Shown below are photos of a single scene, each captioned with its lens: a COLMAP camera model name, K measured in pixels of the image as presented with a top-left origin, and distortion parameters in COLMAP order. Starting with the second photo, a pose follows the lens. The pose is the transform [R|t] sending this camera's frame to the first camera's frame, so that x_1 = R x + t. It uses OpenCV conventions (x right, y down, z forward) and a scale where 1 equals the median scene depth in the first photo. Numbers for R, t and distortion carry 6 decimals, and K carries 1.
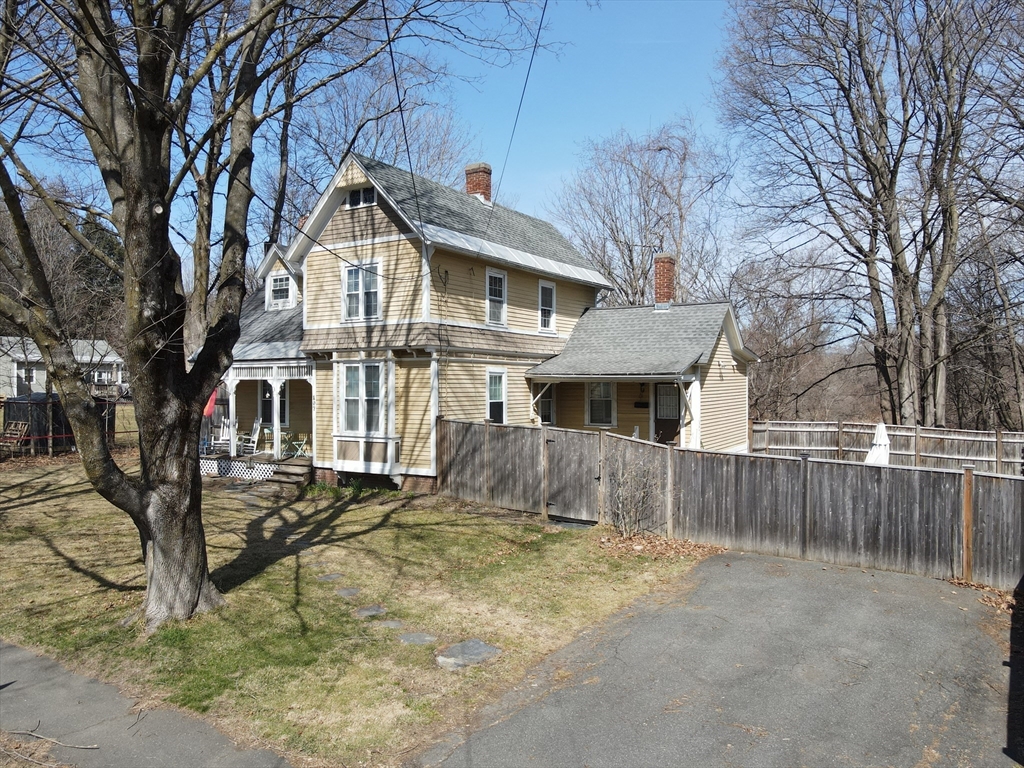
lens RADIAL K [[757.3, 0, 512.0], [0, 757.3, 384.0], [0, 0, 1]] dist [0.001189, 0.006379]
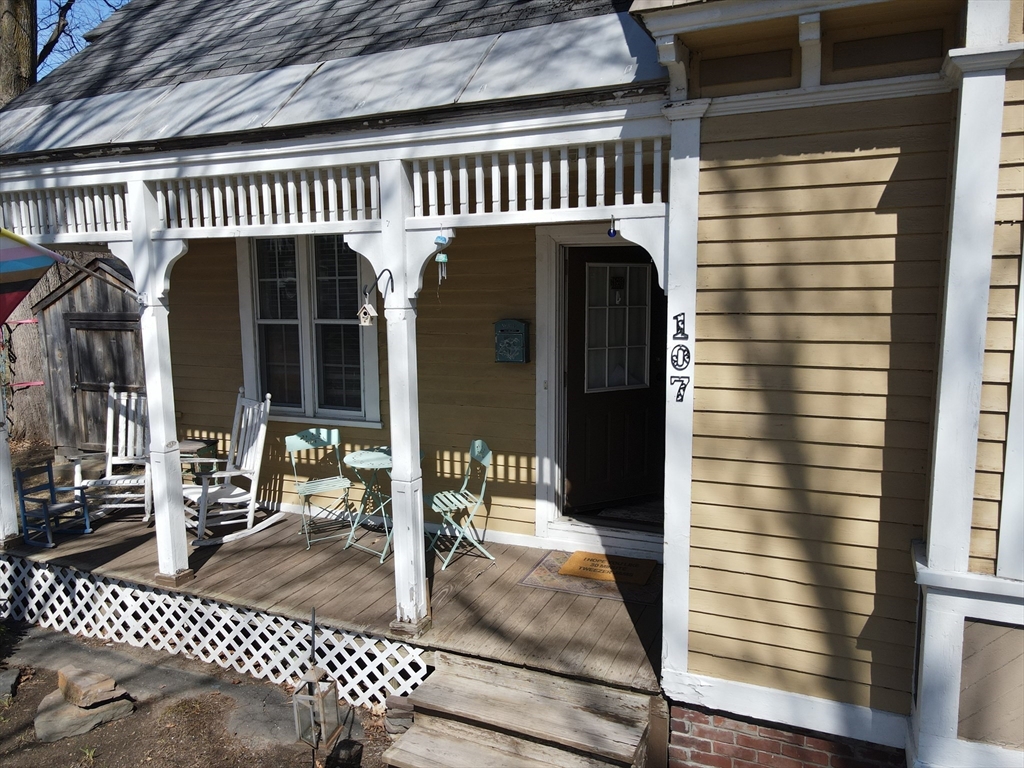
lens RADIAL K [[757.3, 0, 512.0], [0, 757.3, 384.0], [0, 0, 1]] dist [0.001189, 0.006379]
pose [[0.990729, -0.027311, 0.133080, -0.308185], [0.009841, 0.991439, 0.130203, 0.007902], [-0.135497, -0.127686, 0.982516, 0.796653]]
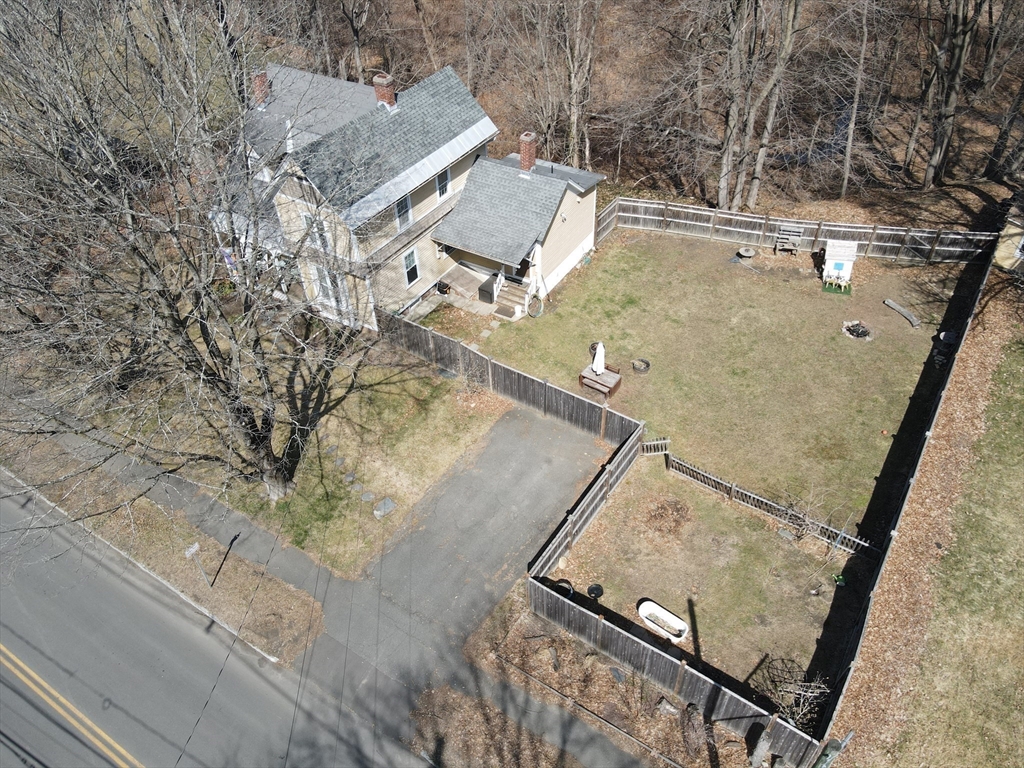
lens RADIAL K [[757.3, 0, 512.0], [0, 757.3, 384.0], [0, 0, 1]] dist [0.001189, 0.006379]
pose [[0.999498, -0.012760, -0.028986, 0.234671], [0.029154, 0.728229, 0.684713, -0.887498], [0.012372, -0.685215, 0.728236, -0.353172]]
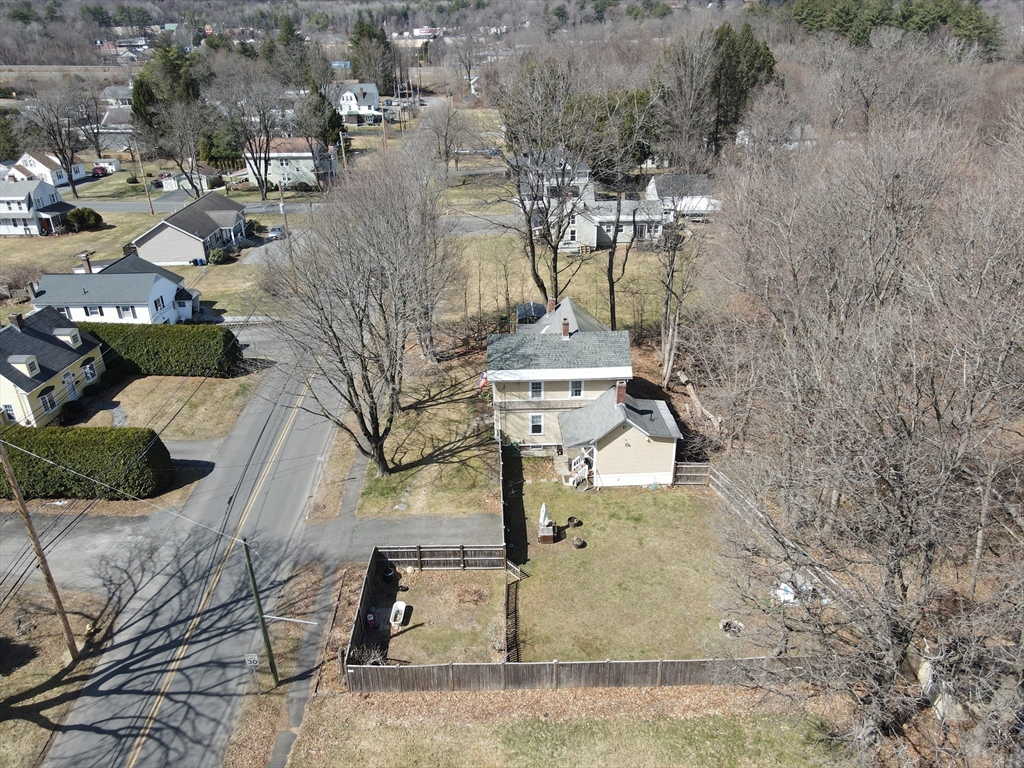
lens RADIAL K [[787.7, 0, 512.0], [0, 787.7, 384.0], [0, 0, 1]] dist [-0.001613, 0.001320]
pose [[0.545191, 0.359987, -0.757084, 1.934592], [0.025644, 0.895521, 0.444280, -1.308510], [0.837919, -0.261632, 0.478999, -0.356254]]
